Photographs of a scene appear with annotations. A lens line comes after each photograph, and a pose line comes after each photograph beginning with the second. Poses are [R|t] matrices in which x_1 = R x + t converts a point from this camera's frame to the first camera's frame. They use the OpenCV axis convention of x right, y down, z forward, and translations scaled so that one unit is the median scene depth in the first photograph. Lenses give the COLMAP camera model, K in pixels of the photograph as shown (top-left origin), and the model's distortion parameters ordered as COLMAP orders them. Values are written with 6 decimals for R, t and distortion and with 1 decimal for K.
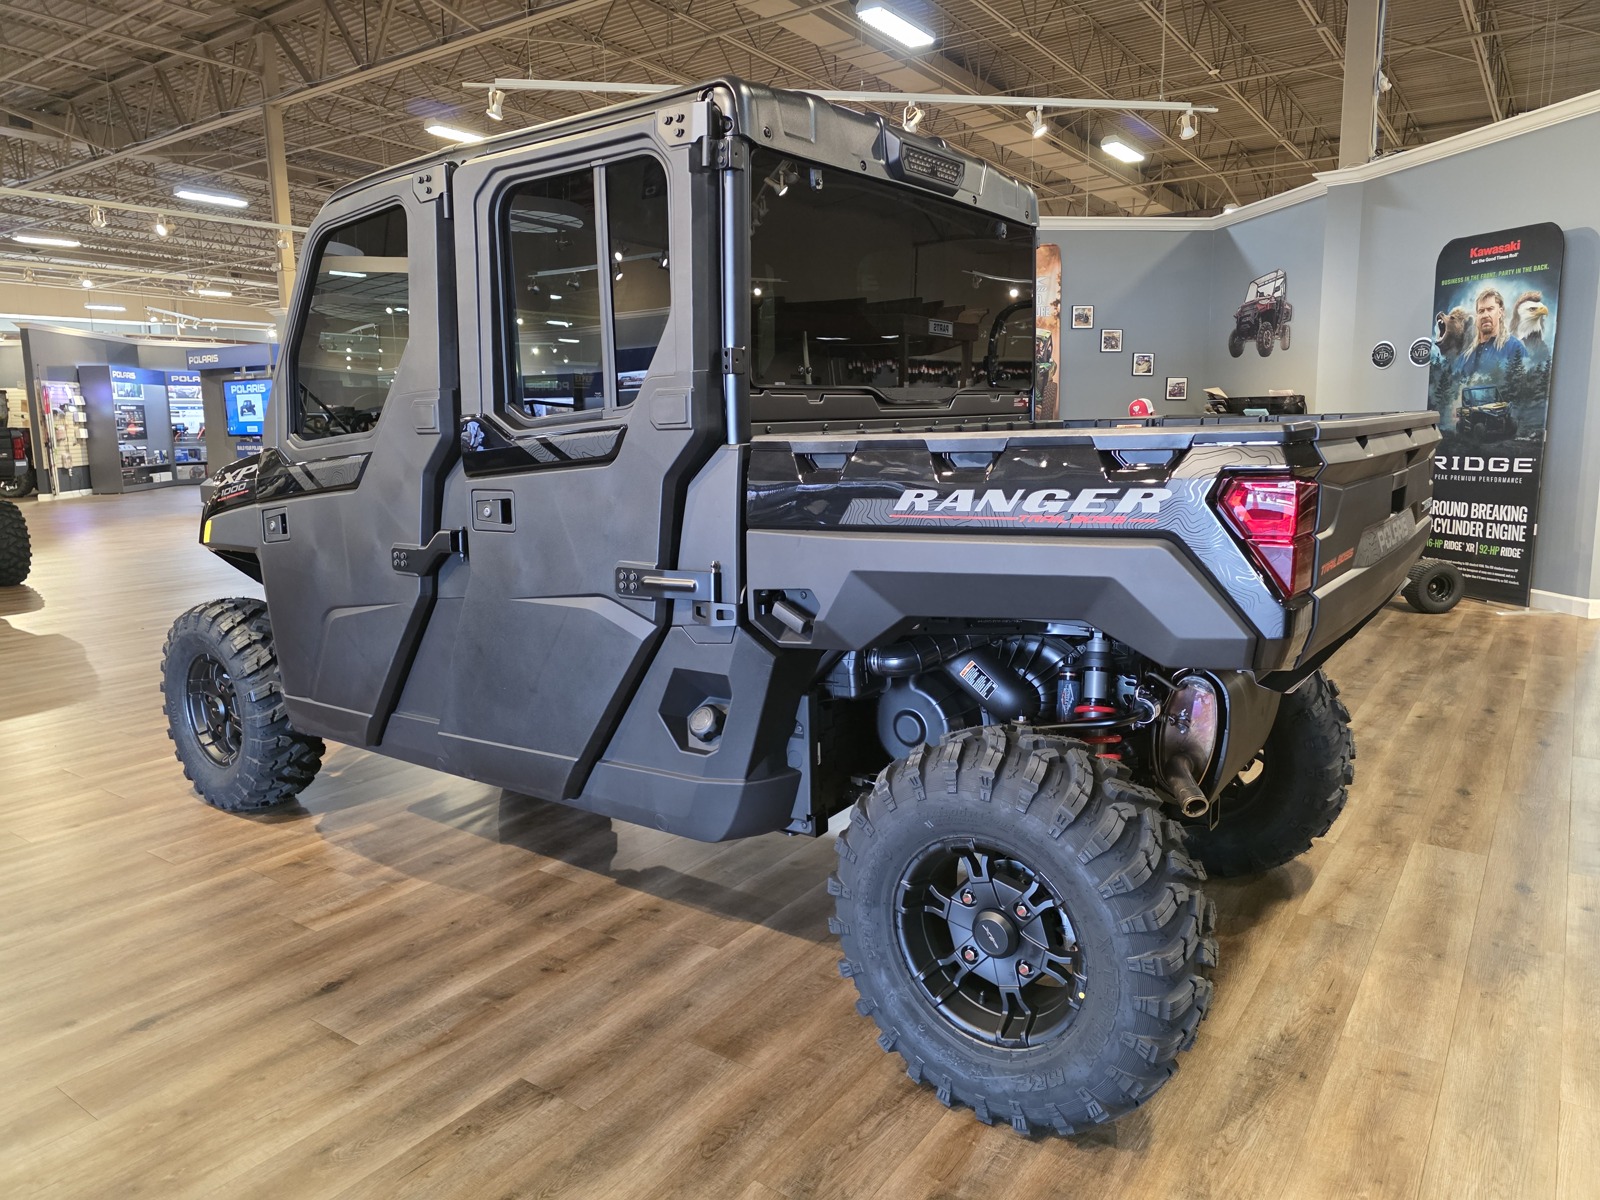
lens RADIAL K [[1063.2, 0, 801.3], [0, 1063.2, 610.0], [0, 0, 1]] dist [0.053165, -0.041259]
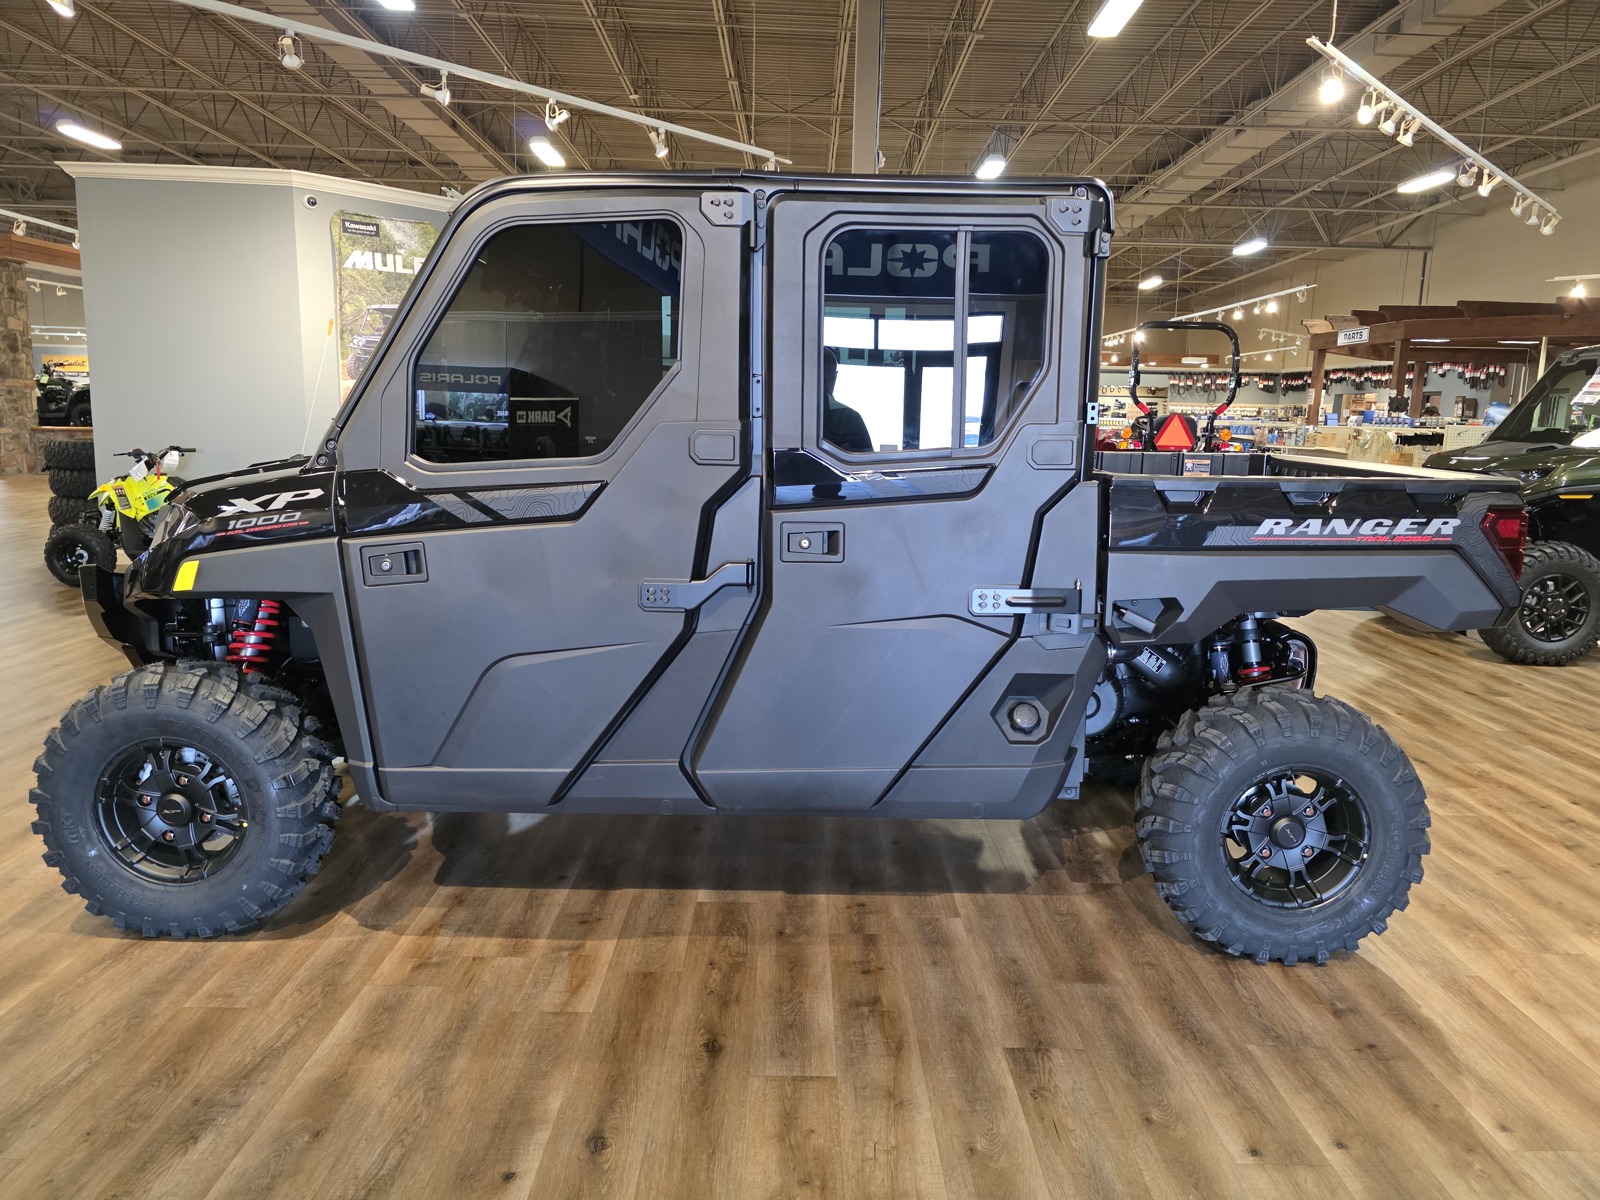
lens RADIAL K [[1063.2, 0, 820.3], [0, 1063.2, 622.8], [0, 0, 1]] dist [0.053165, -0.041259]
pose [[0.803044, -0.079078, 0.590649, -0.906633], [0.067047, 0.996853, 0.042305, -0.059377], [-0.592135, 0.005628, 0.805819, 0.178680]]
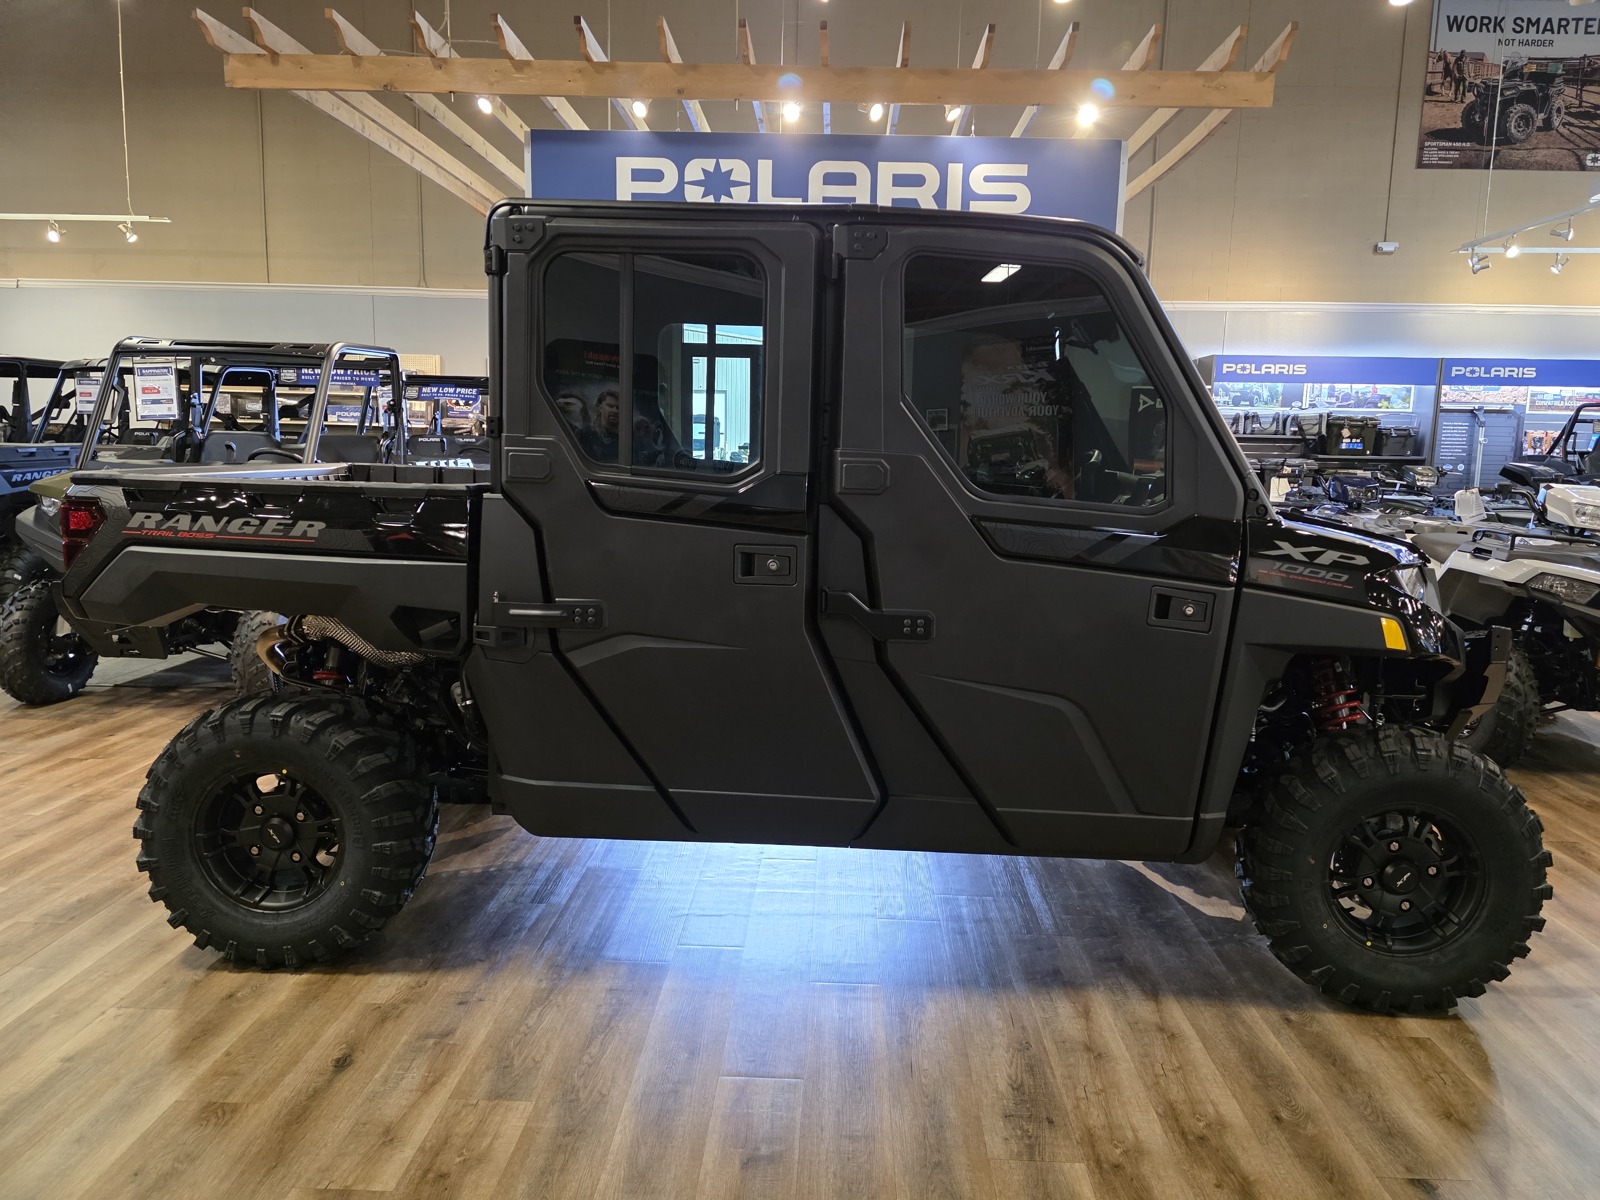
lens RADIAL K [[1063.2, 0, 802.5], [0, 1063.2, 595.4], [0, 0, 1]] dist [0.053165, -0.041259]
pose [[0.836150, -0.028560, 0.547757, 0.039523], [0.010678, 0.999302, 0.035804, -0.035637], [-0.548397, -0.024089, 0.835871, -0.485115]]
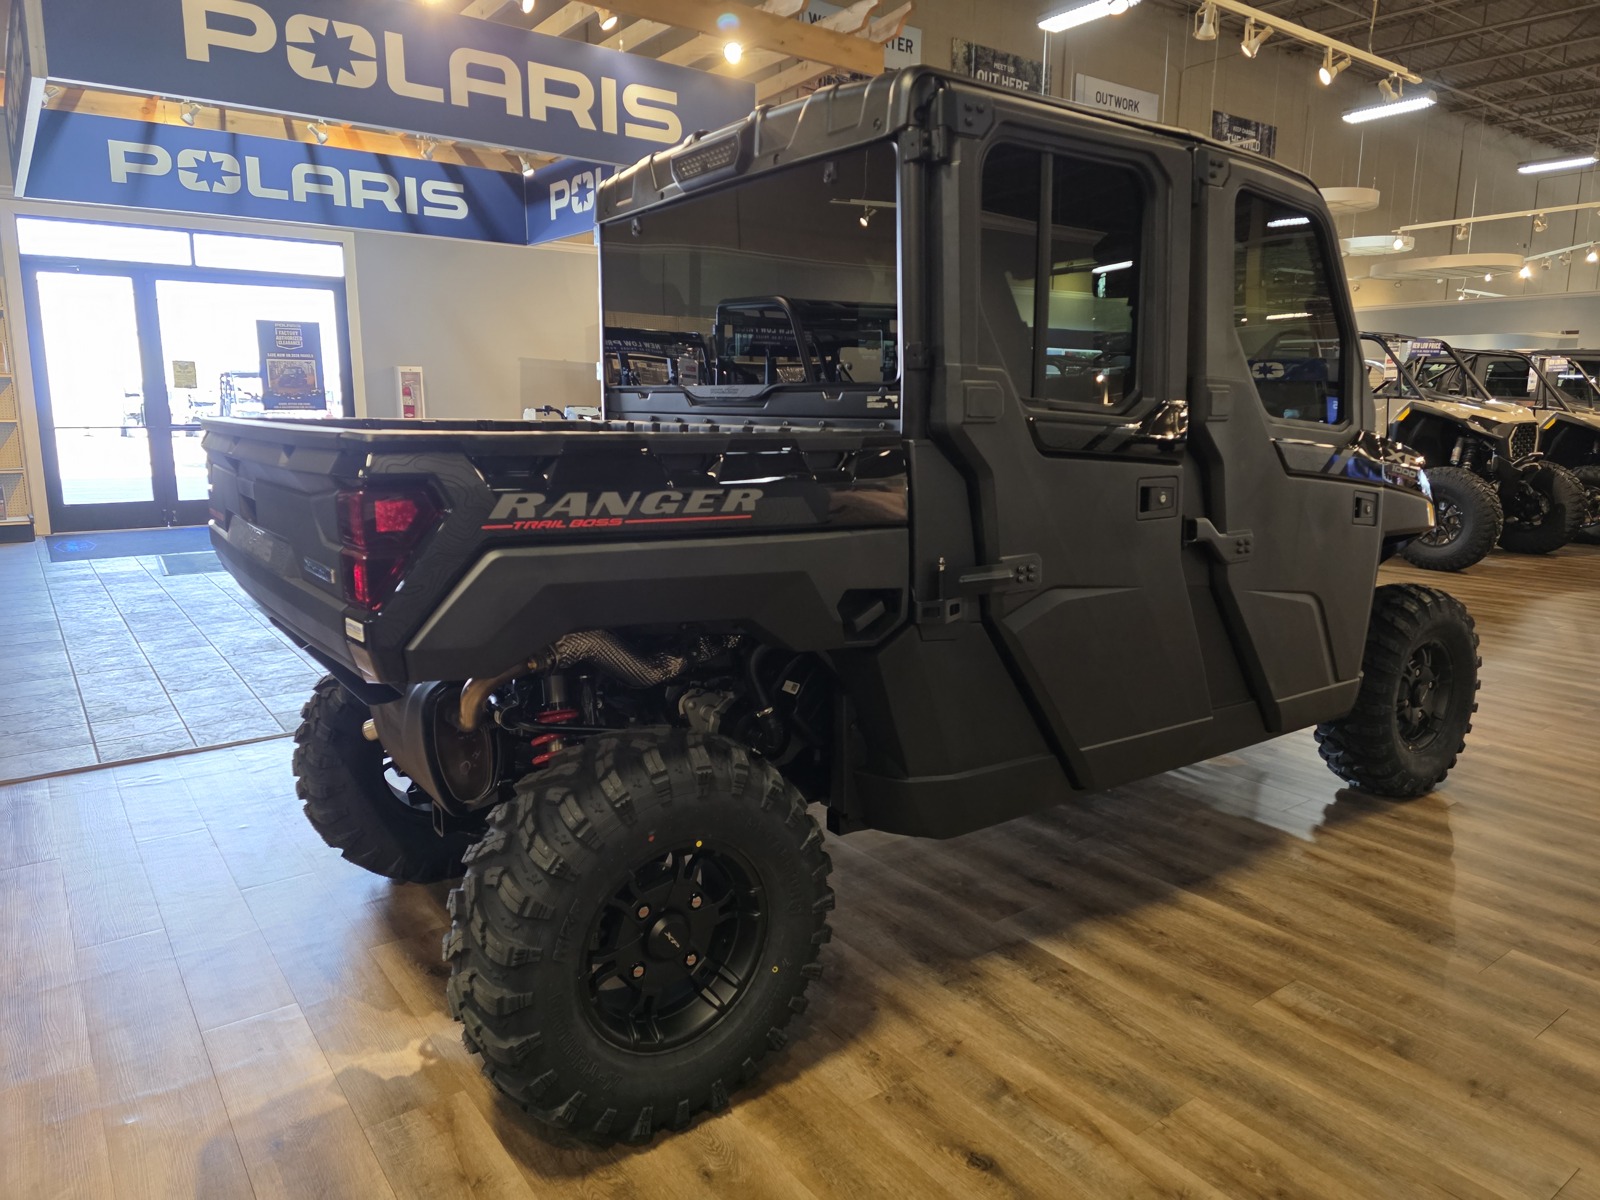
lens RADIAL K [[1063.2, 0, 810.8], [0, 1063.2, 591.3], [0, 0, 1]] dist [0.053165, -0.041259]
pose [[0.309121, -0.135640, 0.941300, -0.487060], [0.086961, 0.989662, 0.114051, -0.085840], [-0.947039, 0.046601, 0.317720, 0.386943]]
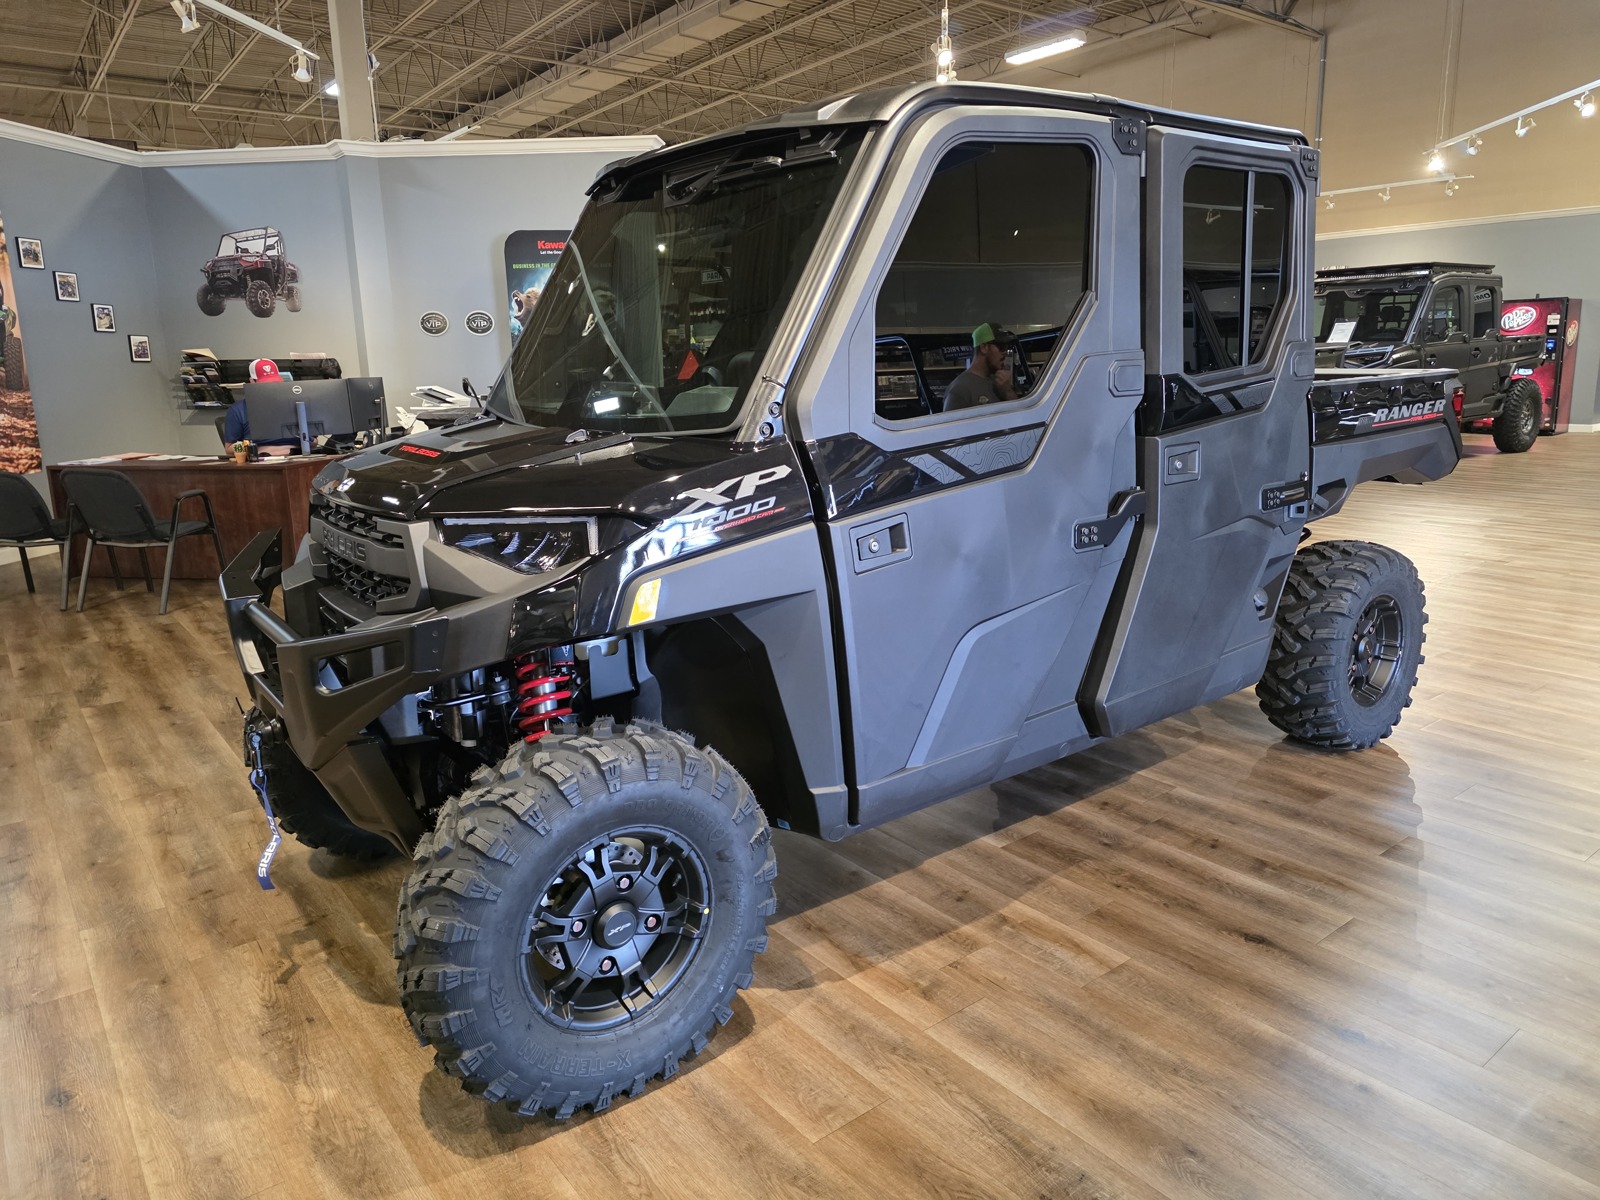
lens RADIAL K [[1063.2, 0, 806.5], [0, 1063.2, 599.8], [0, 0, 1]] dist [0.053165, -0.041259]
pose [[0.281627, -0.207763, 0.936761, -1.469520], [0.186117, 0.969563, 0.159084, -0.206434], [-0.941301, 0.129545, 0.311723, 1.058317]]
